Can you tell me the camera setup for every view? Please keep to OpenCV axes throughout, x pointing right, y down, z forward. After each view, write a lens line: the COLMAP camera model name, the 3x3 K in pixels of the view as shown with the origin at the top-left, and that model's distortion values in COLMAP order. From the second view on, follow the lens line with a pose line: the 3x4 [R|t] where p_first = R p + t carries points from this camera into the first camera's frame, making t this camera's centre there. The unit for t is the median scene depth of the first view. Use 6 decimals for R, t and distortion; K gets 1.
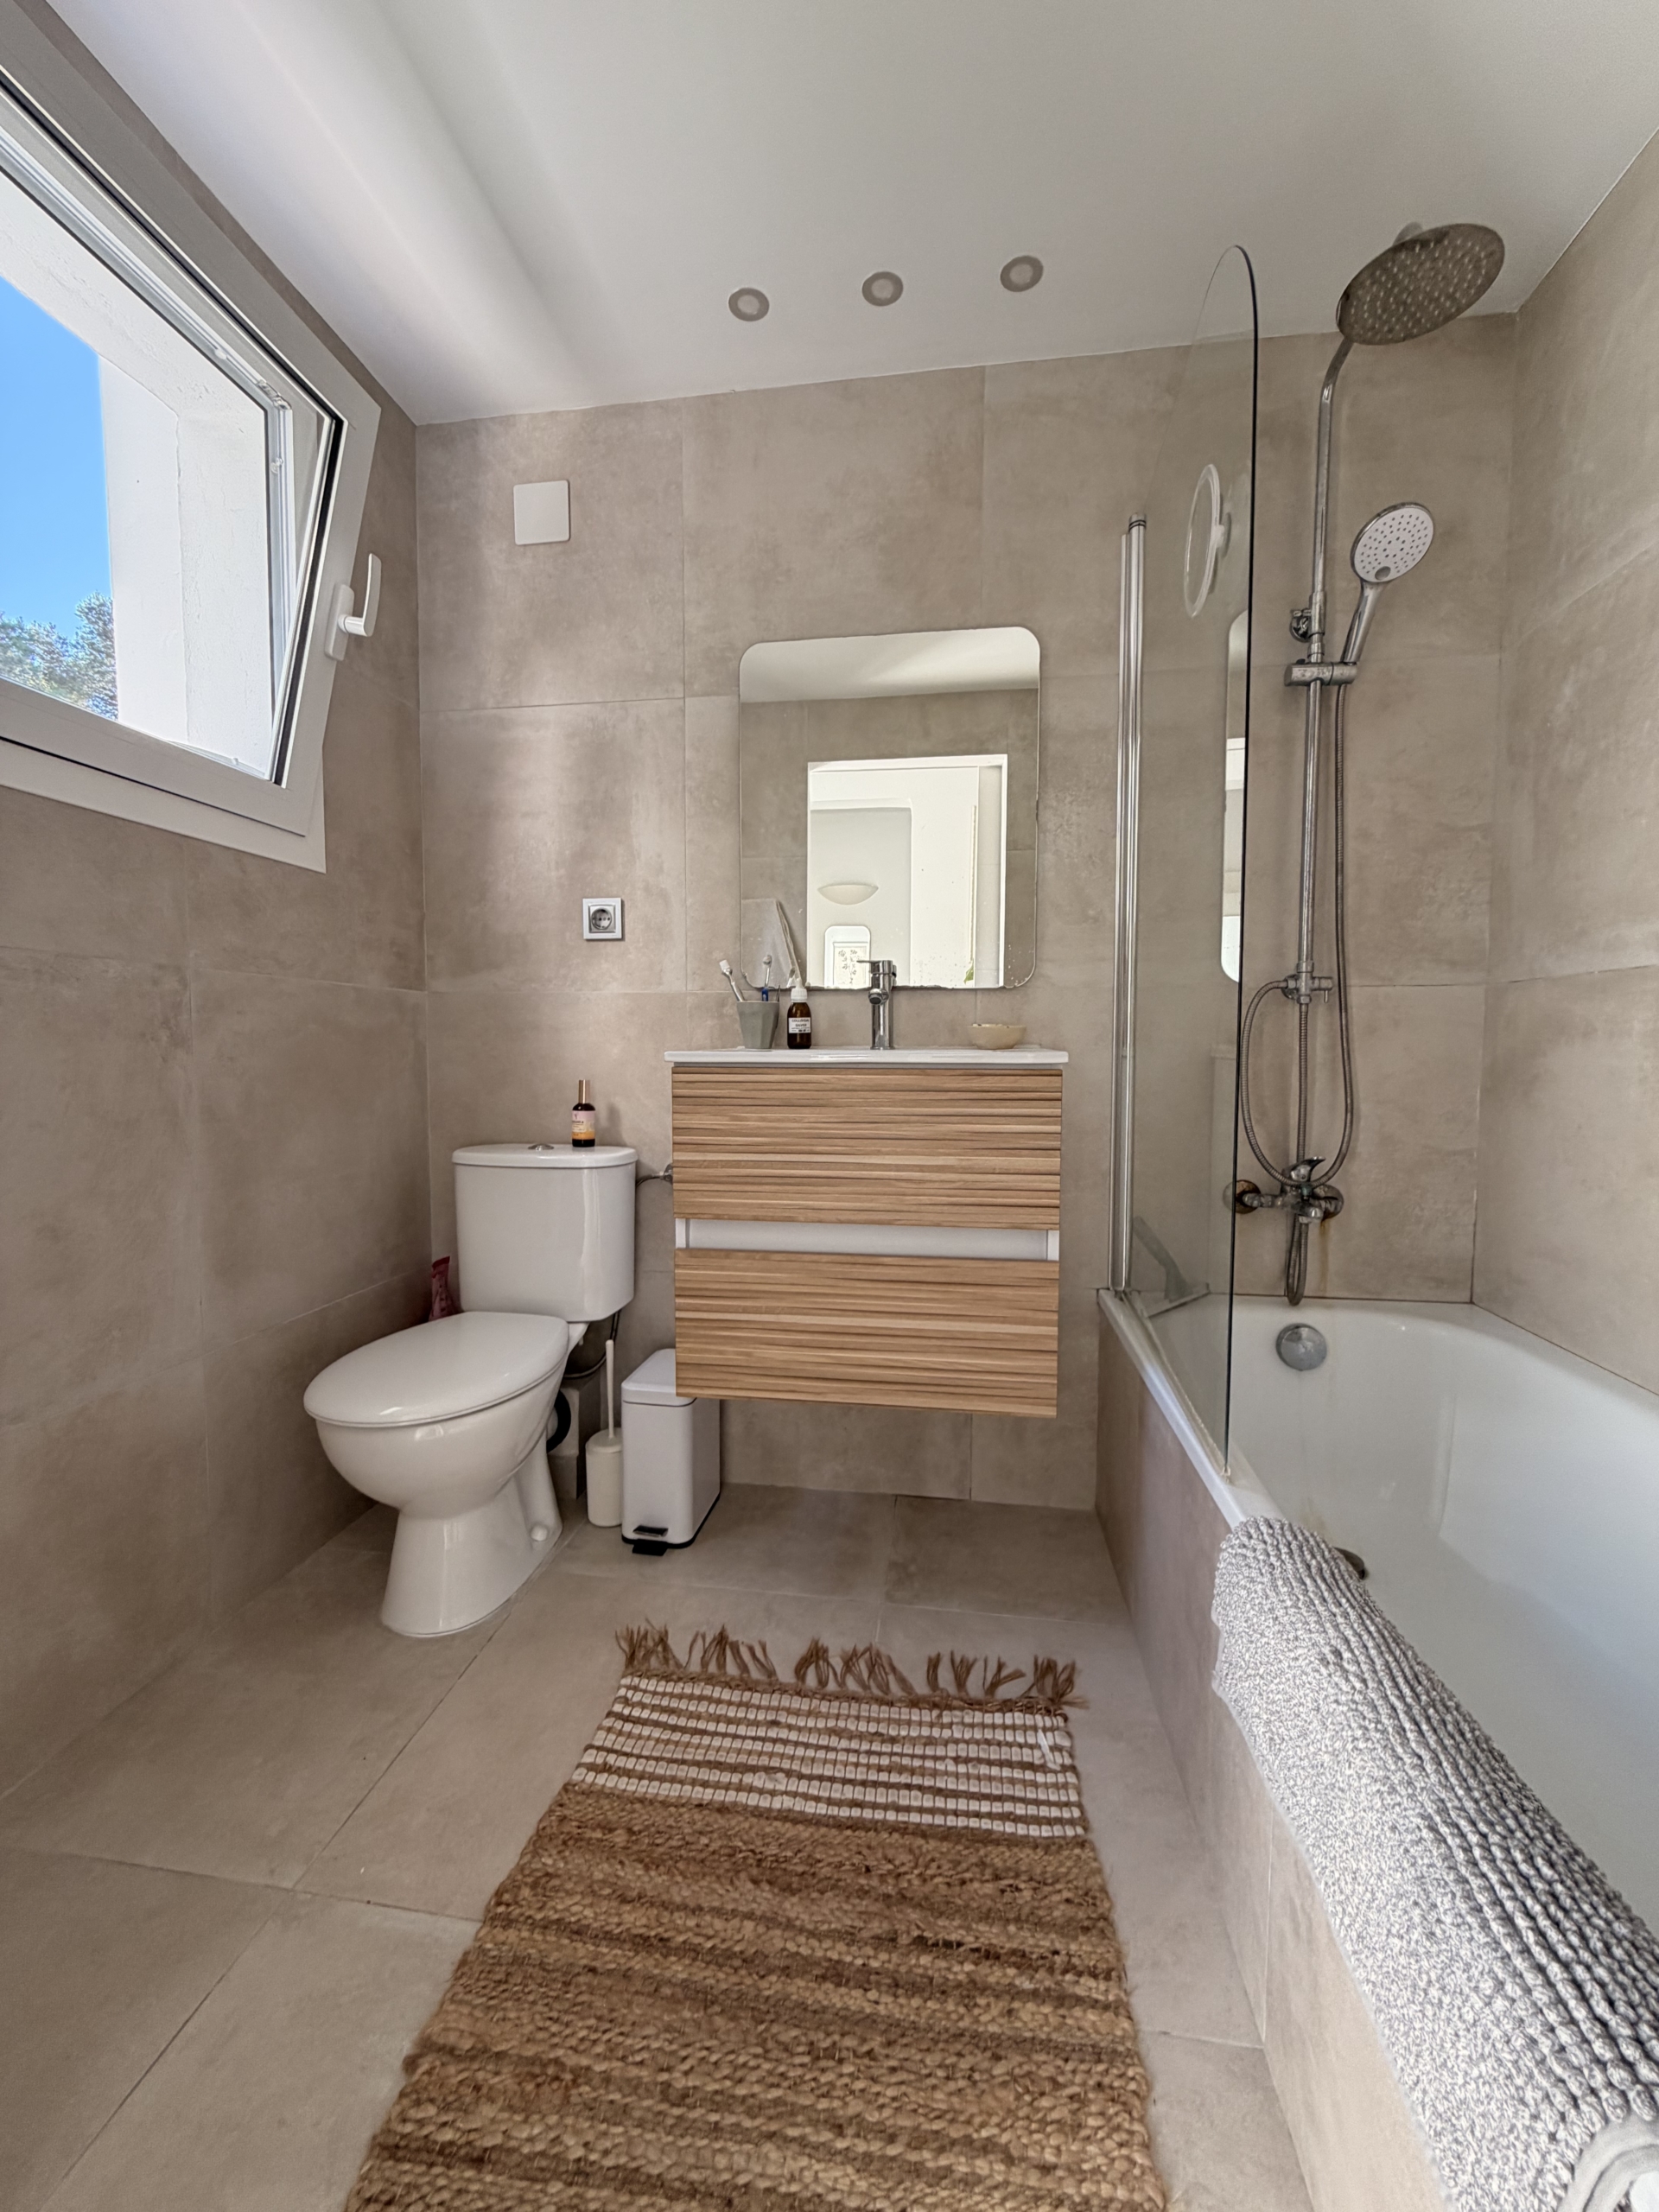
lens RADIAL K [[879.0, 0, 830.3], [0, 879.0, 1094.4], [0, 0, 1]] dist [-0.001717, 0.001126]
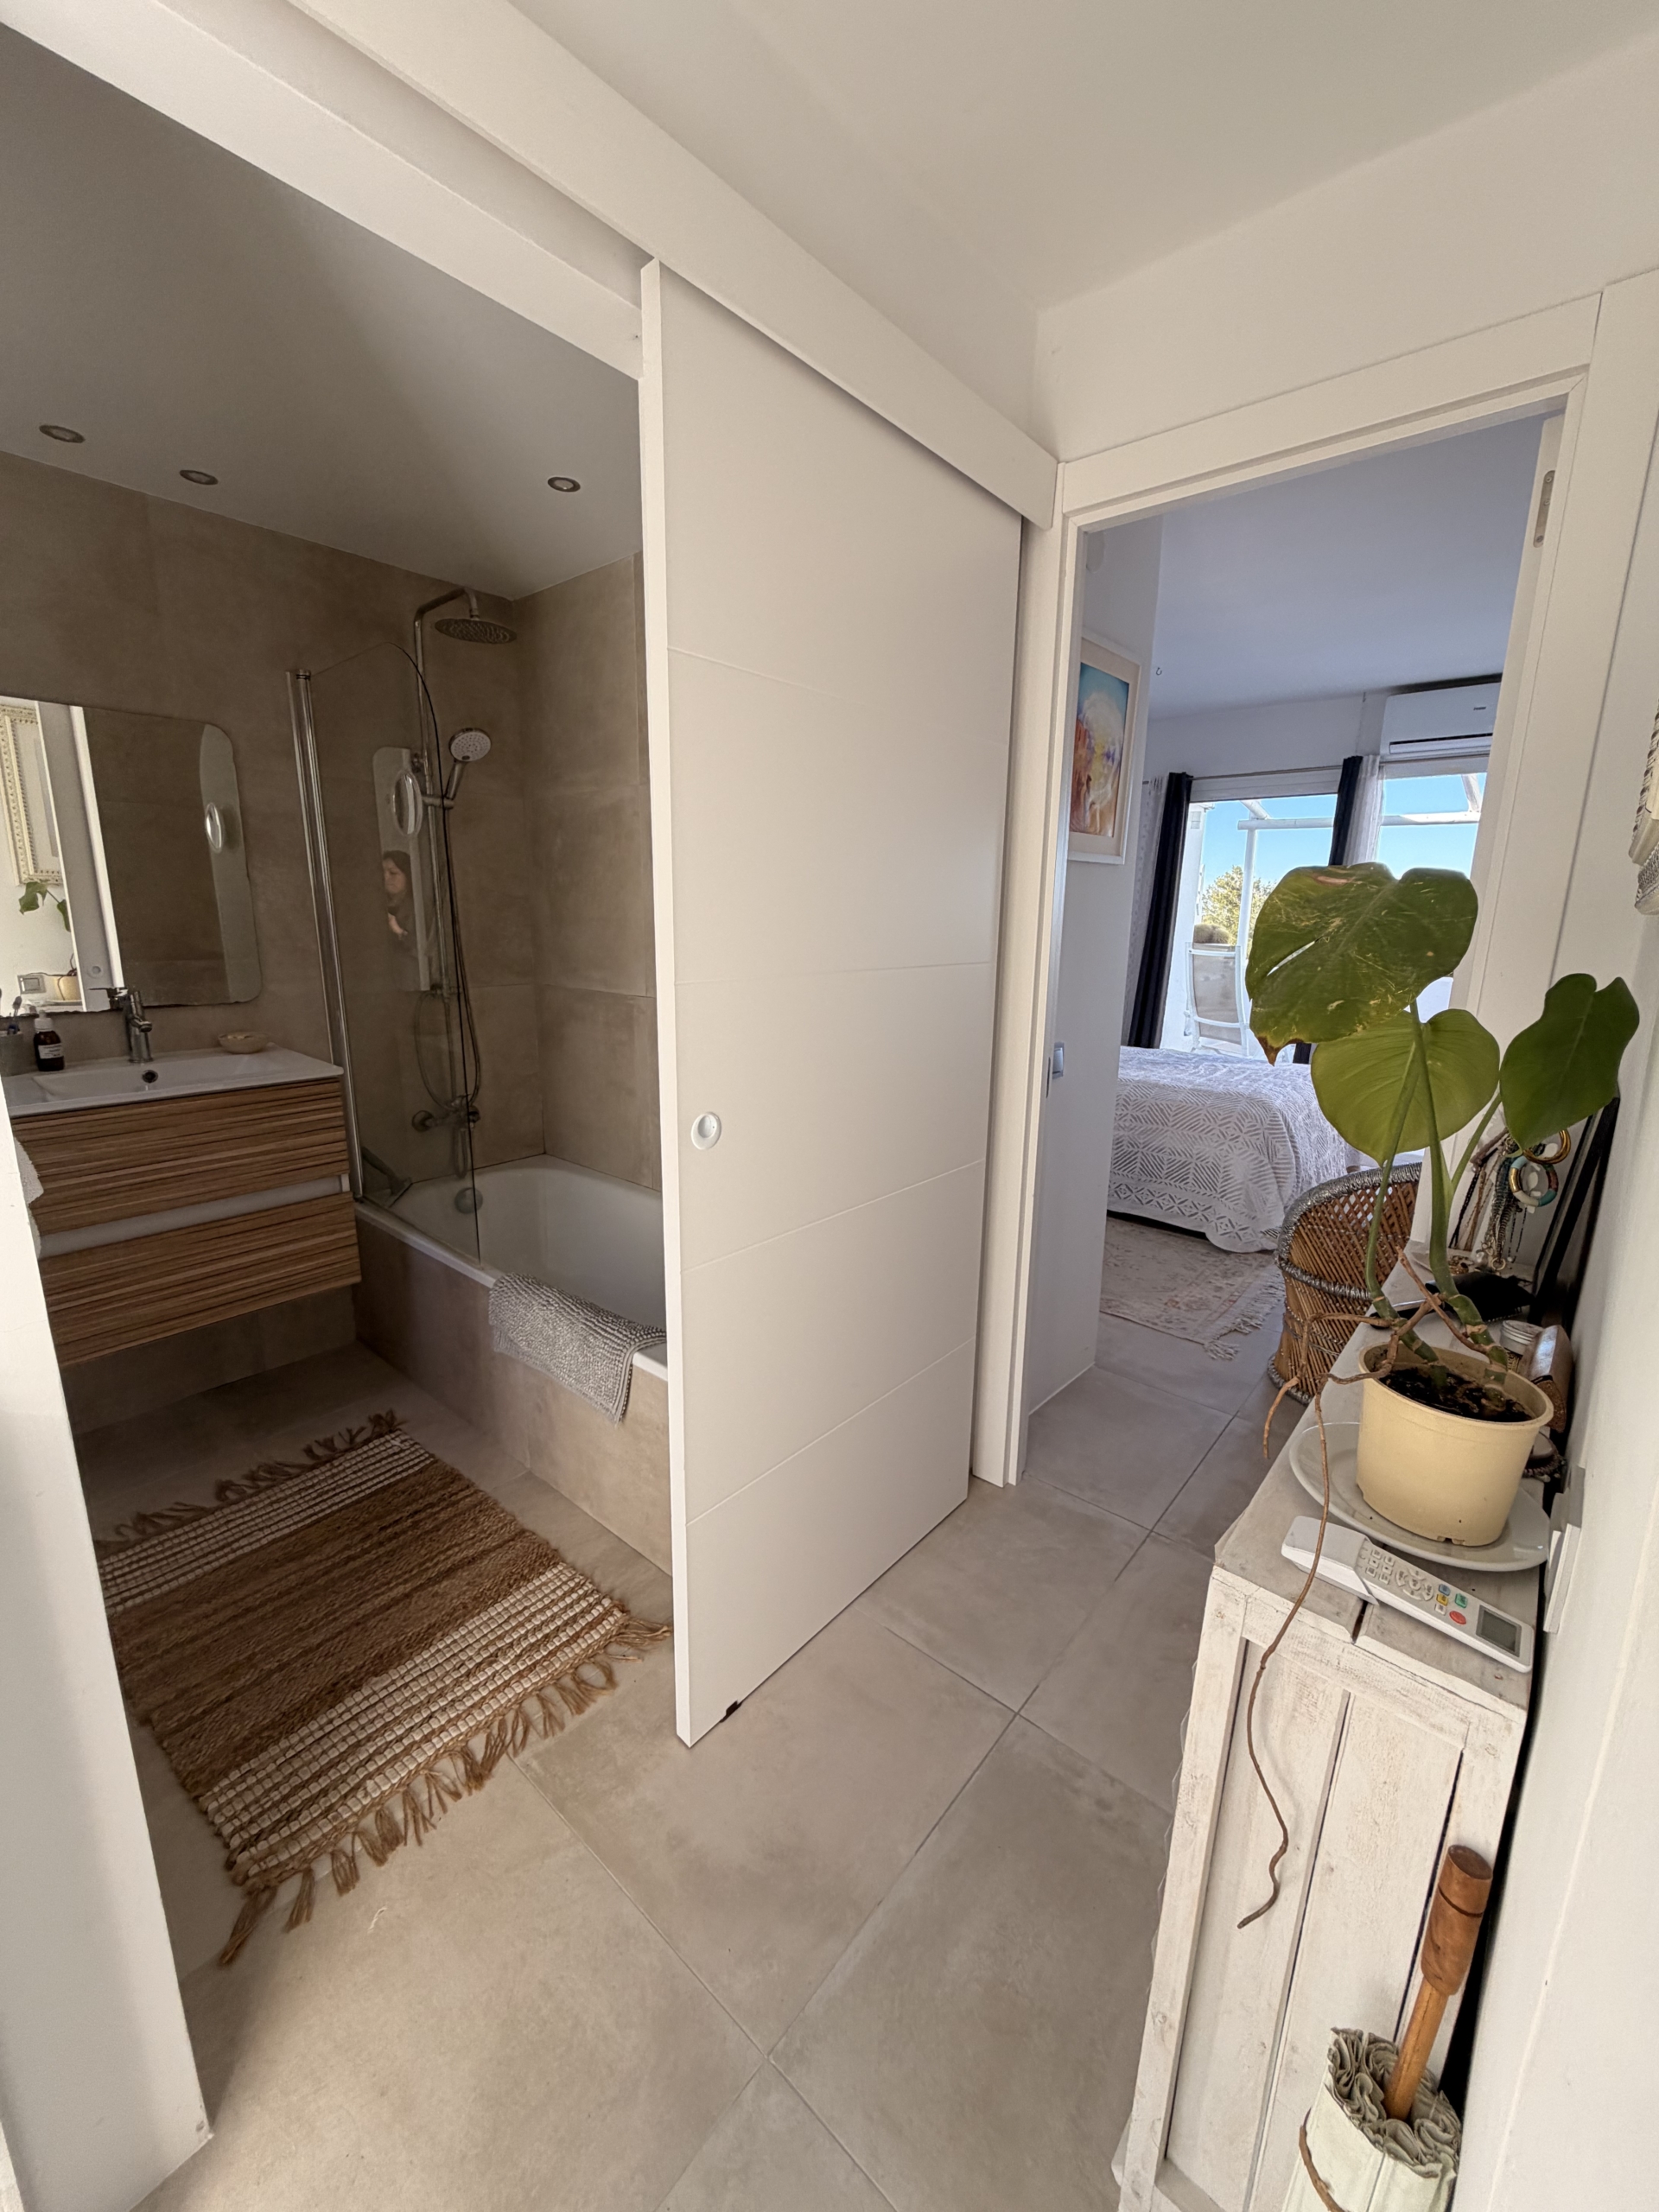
lens RADIAL K [[879.0, 0, 829.7], [0, 879.0, 1107.3], [0, 0, 1]] dist [-0.001717, 0.001126]
pose [[0.533358, -0.184617, 0.825497, -0.595455], [0.035084, 0.979881, 0.196476, -0.257731], [-0.845162, -0.075830, 0.529104, -0.626229]]
